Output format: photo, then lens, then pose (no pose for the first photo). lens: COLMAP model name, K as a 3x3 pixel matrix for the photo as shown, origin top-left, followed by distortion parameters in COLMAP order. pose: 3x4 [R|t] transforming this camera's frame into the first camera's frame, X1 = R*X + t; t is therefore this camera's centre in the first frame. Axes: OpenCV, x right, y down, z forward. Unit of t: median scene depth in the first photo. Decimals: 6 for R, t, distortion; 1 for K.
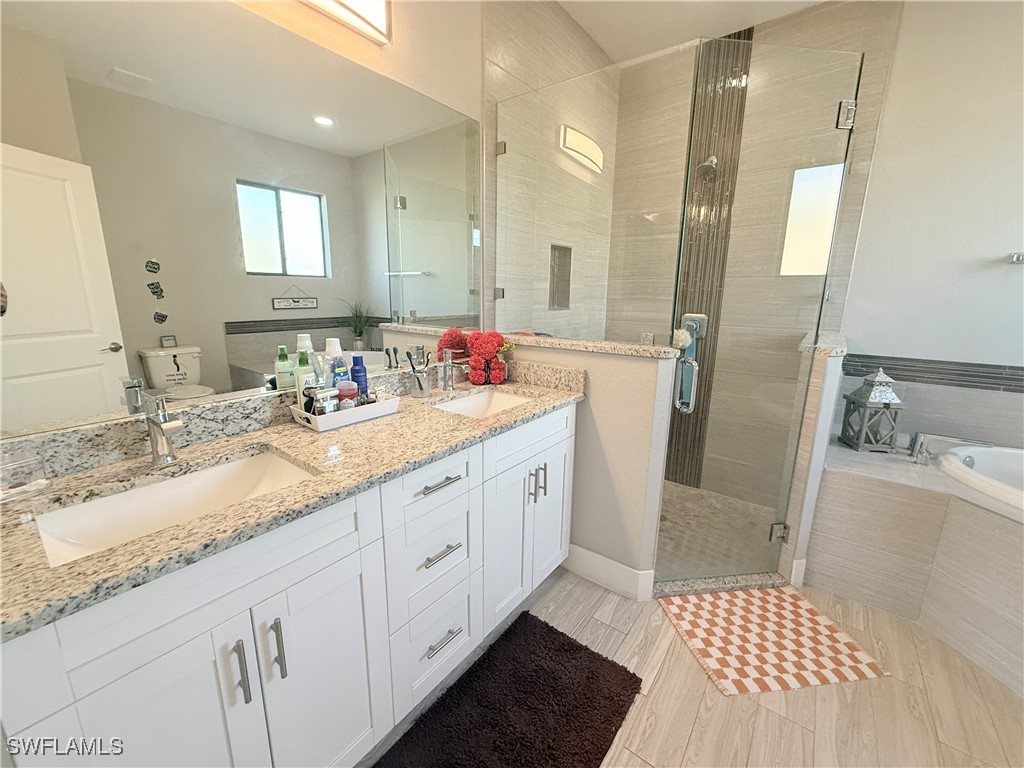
lens RADIAL K [[410.9, 0, 510.5], [0, 410.9, 383.2], [0, 0, 1]] dist [0.001264, -0.000633]
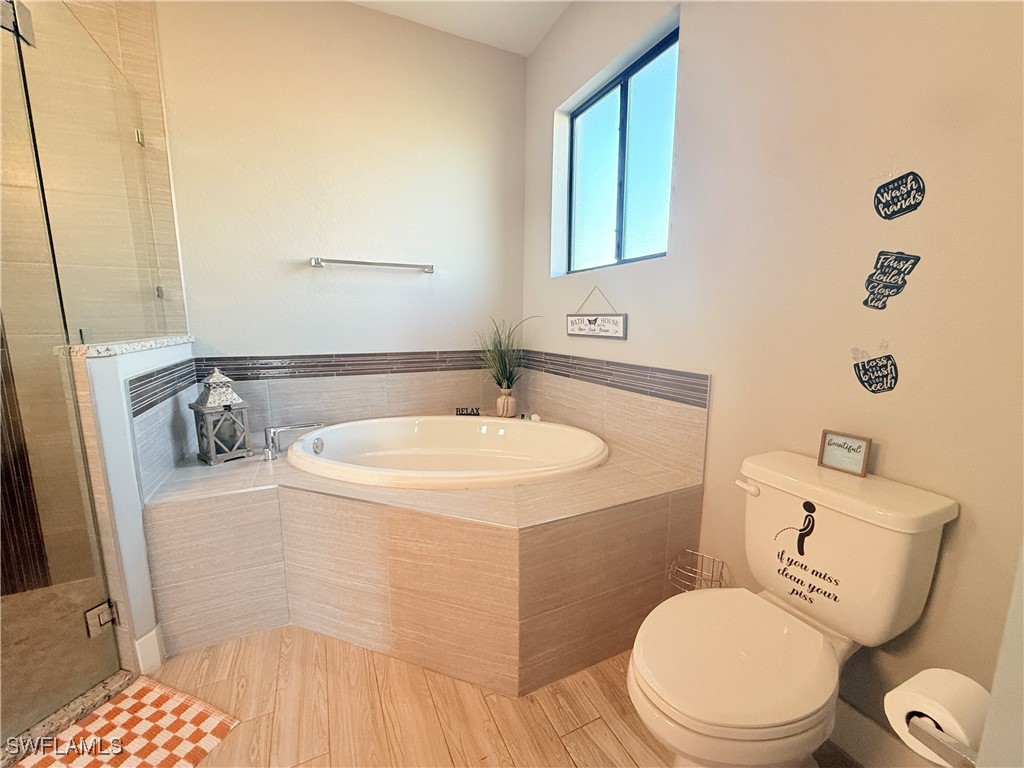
lens RADIAL K [[410.9, 0, 510.5], [0, 410.9, 383.2], [0, 0, 1]] dist [0.001264, -0.000633]
pose [[0.451003, -0.141712, 0.881200, 0.403524], [0.190350, 0.979871, 0.060158, 0.065679], [-0.871988, 0.140605, 0.468900, 0.022384]]
